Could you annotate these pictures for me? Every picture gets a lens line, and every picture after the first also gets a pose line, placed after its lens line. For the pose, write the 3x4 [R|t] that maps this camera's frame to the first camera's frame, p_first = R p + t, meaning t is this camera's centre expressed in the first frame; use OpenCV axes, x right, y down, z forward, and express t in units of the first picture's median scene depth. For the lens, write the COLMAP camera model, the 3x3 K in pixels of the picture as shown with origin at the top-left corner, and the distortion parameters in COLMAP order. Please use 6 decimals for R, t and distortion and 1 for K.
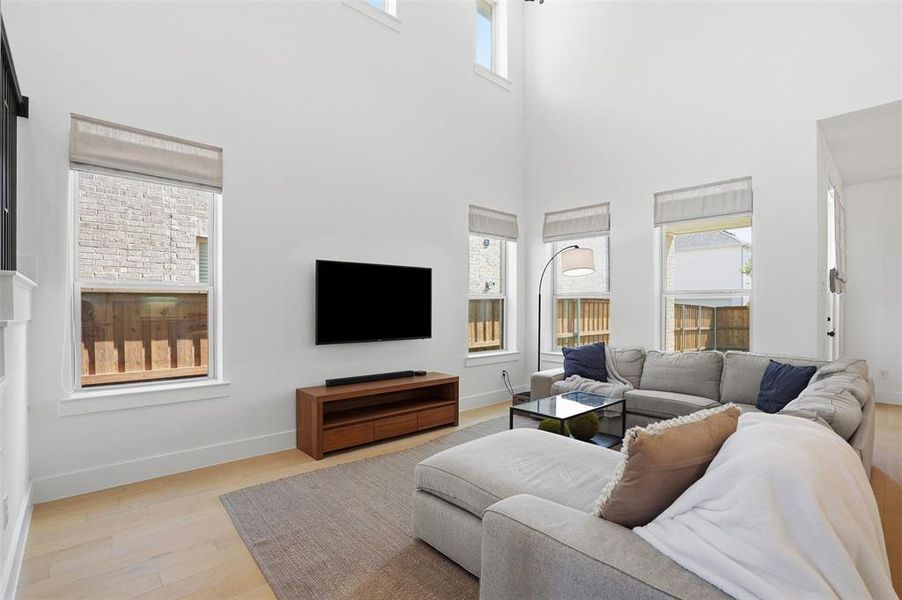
lens RADIAL K [[422.5, 0, 446.1], [0, 422.5, 303.0], [0, 0, 1]] dist [-0.042844, 0.010073]
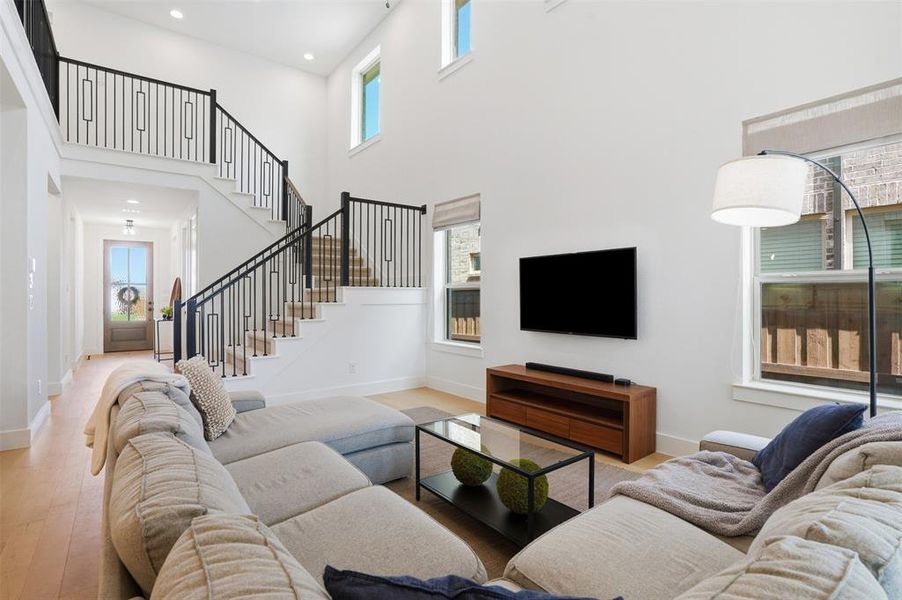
lens RADIAL K [[422.5, 0, 452.3], [0, 422.5, 298.8], [0, 0, 1]] dist [-0.042844, 0.010073]
pose [[-0.064020, 0.011009, -0.997888, 0.744921], [0.018686, 0.999777, 0.009831, -0.003151], [0.997774, -0.018017, -0.064212, 0.744353]]
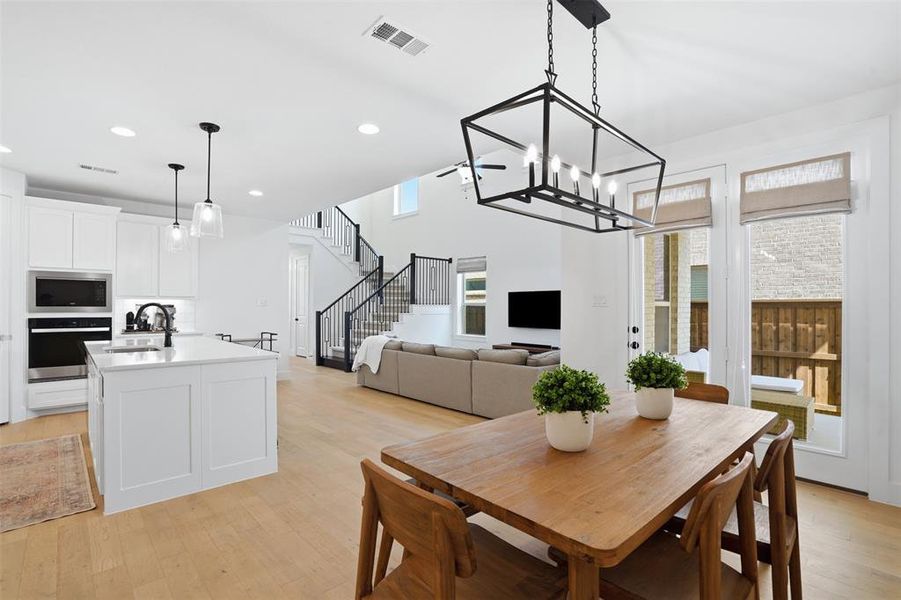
lens RADIAL K [[422.0, 0, 445.1], [0, 422.0, 304.3], [0, 0, 1]] dist [-0.042844, 0.010073]
pose [[0.013198, -0.005849, -0.999896, 1.777968], [0.008244, 0.999950, -0.005741, -0.018027], [0.999879, -0.008167, 0.013245, 0.506366]]
